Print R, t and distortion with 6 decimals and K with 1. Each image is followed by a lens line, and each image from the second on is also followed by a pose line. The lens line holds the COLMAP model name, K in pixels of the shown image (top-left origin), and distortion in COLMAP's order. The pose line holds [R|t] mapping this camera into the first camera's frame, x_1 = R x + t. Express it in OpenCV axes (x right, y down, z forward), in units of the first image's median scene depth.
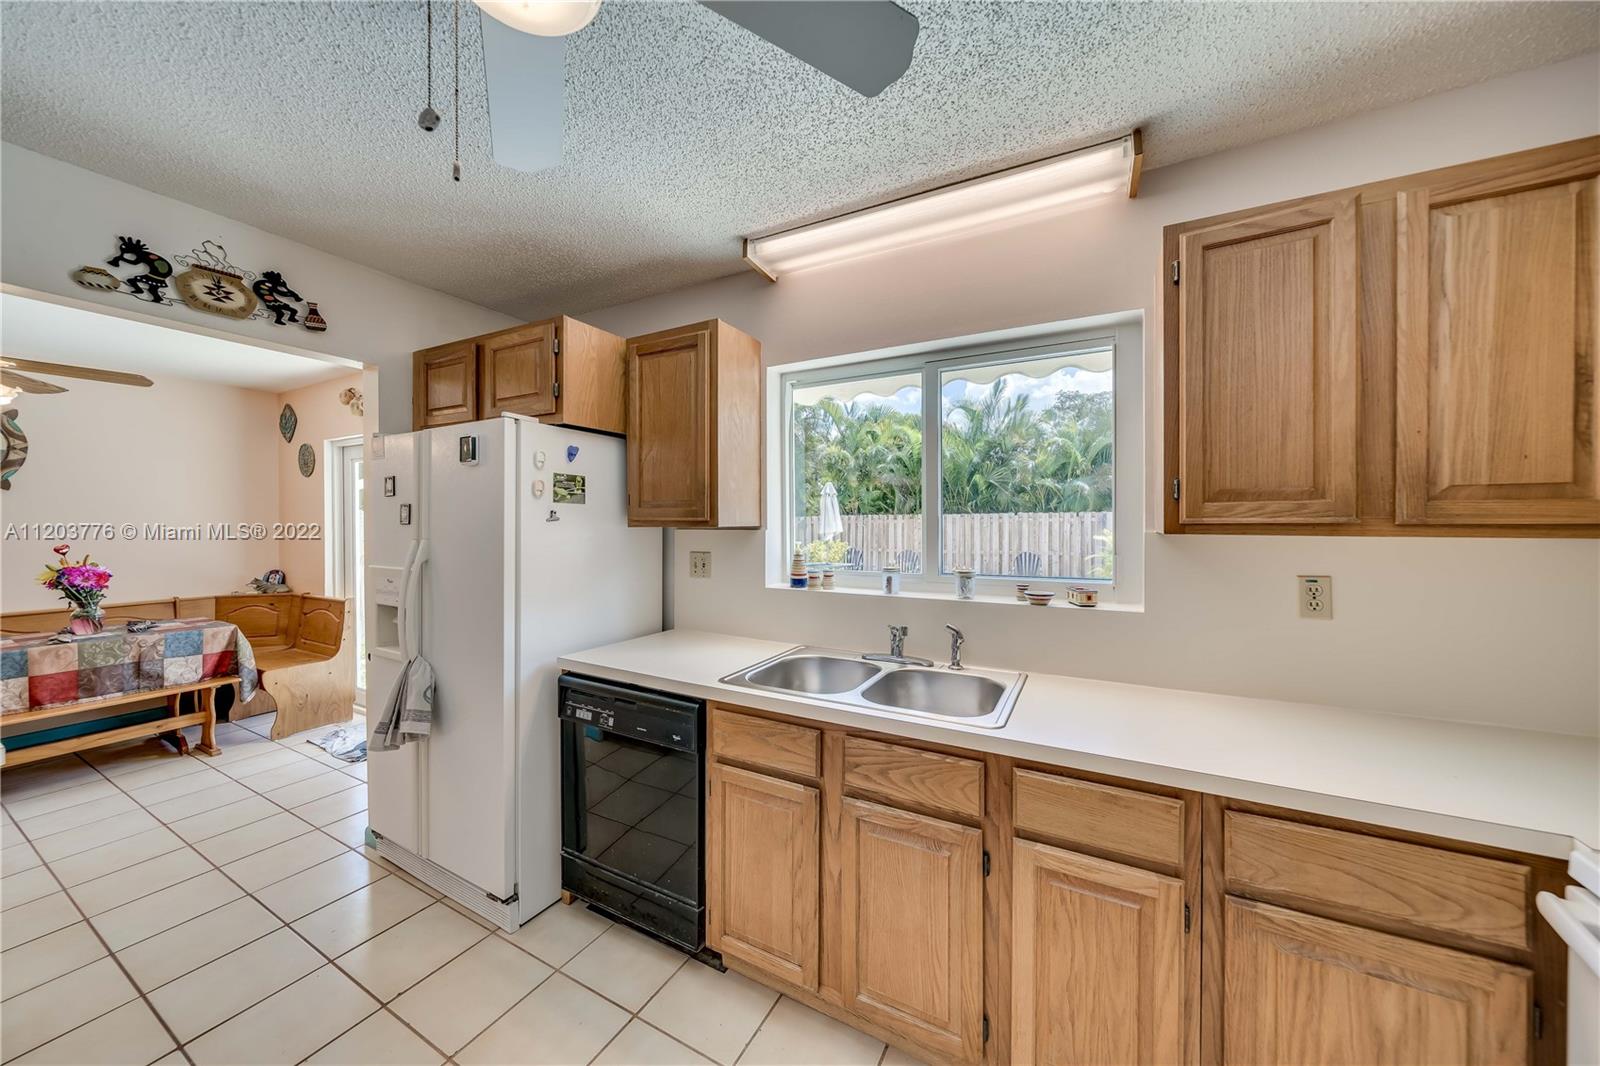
lens RADIAL K [[557.7, 0, 789.4], [0, 557.7, 521.4], [0, 0, 1]] dist [-0.002630, 0.000126]
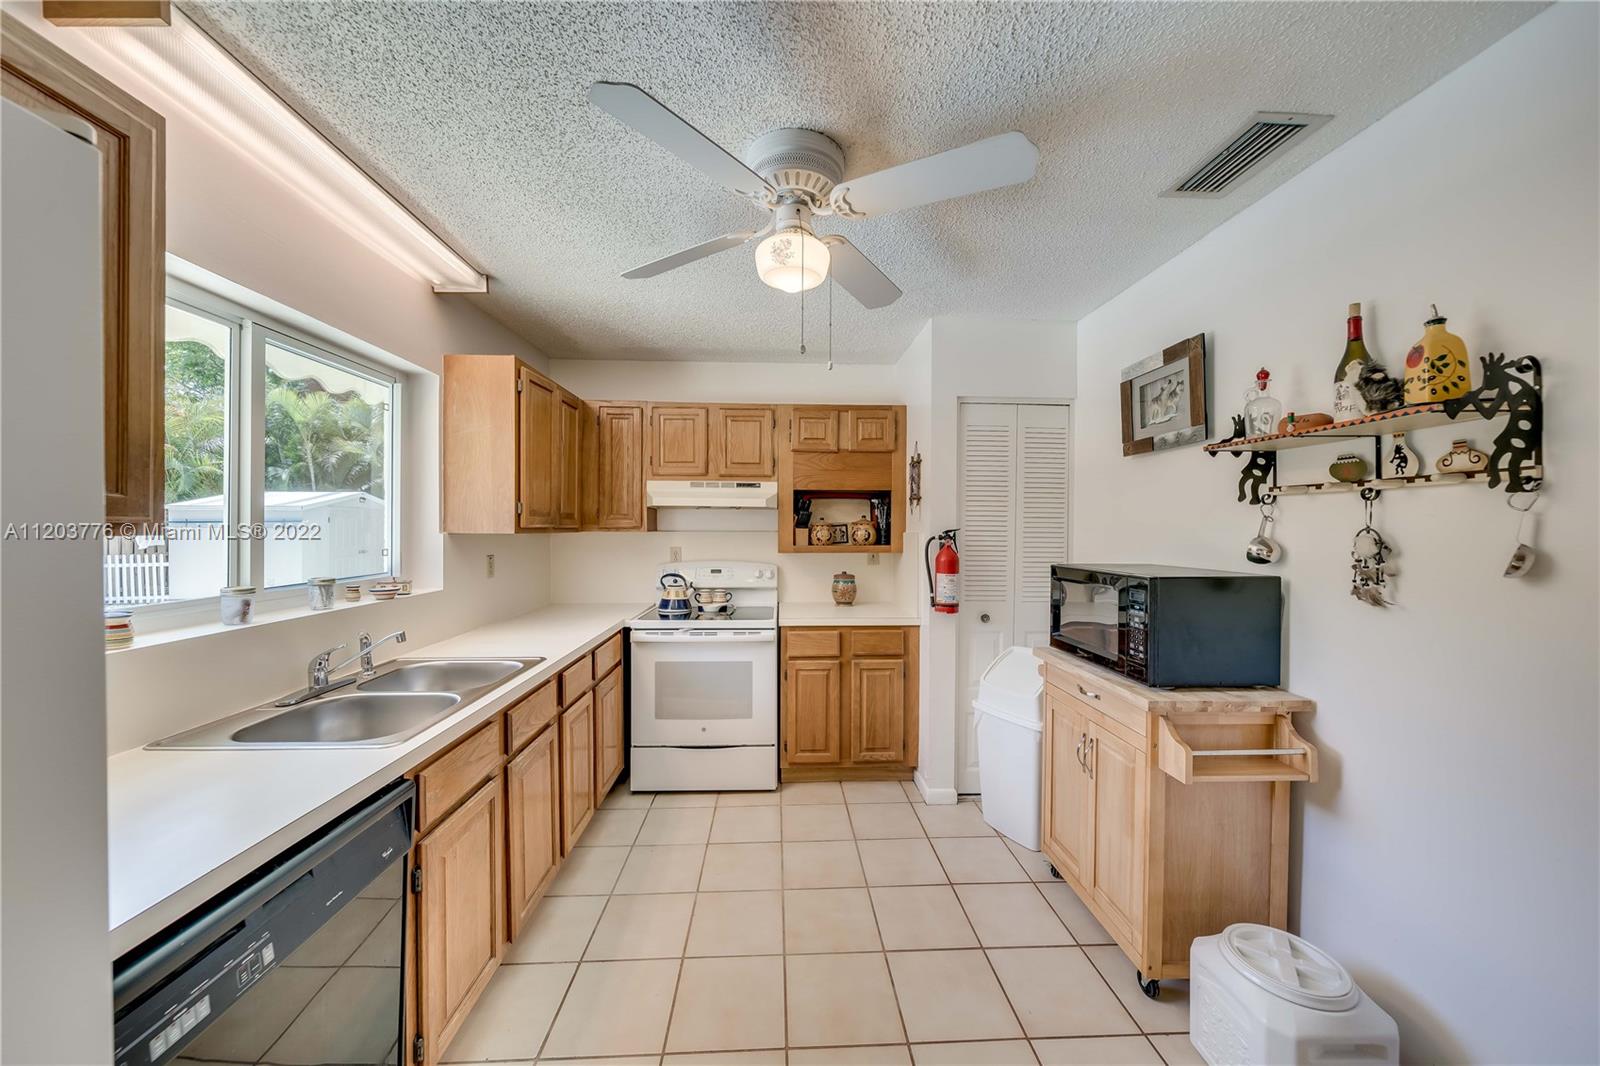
lens RADIAL K [[557.7, 0, 796.1], [0, 557.7, 531.7], [0, 0, 1]] dist [-0.002630, 0.000126]
pose [[-0.517804, -0.007969, 0.855462, -0.757794], [-0.002354, 0.999966, 0.007890, 0.000269], [-0.855496, 0.002072, -0.517806, 0.690290]]
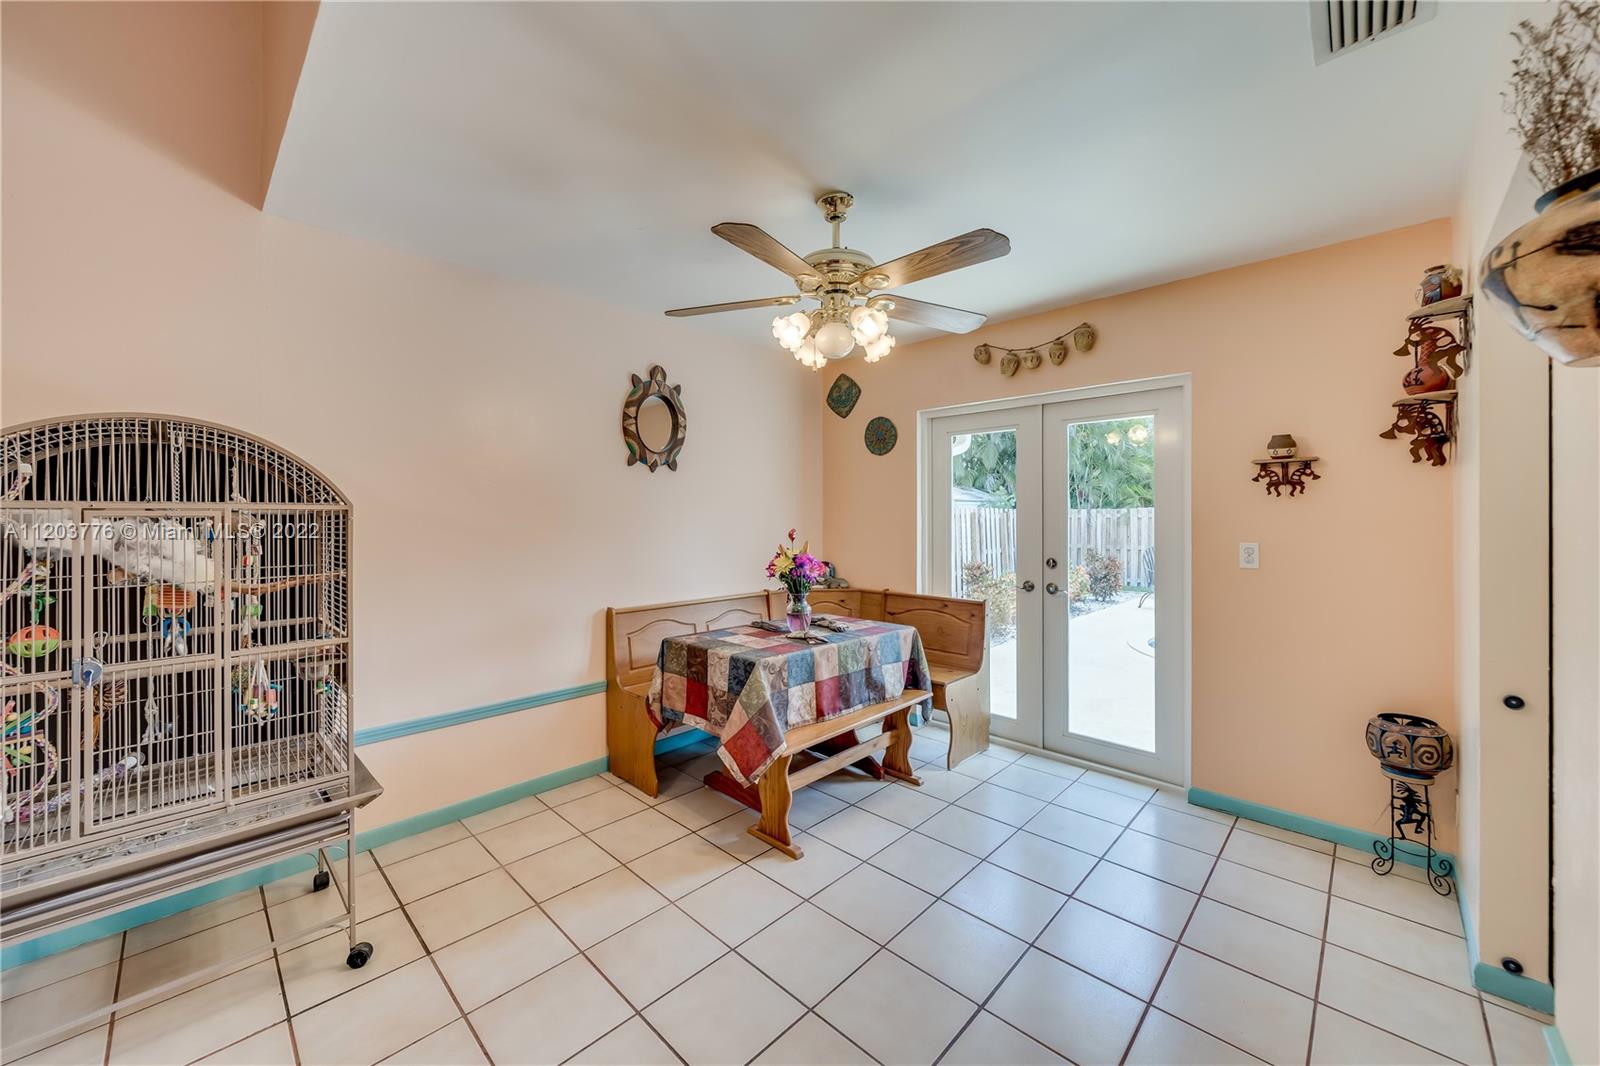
lens RADIAL K [[590.6, 0, 778.3], [0, 590.6, 519.5], [0, 0, 1]] dist [-0.002445, 0.000691]
pose [[0.958712, 0.002125, -0.284370, -1.431017], [-0.000782, 0.999988, 0.004836, 0.030520], [0.284377, -0.004413, 0.958702, 0.137561]]
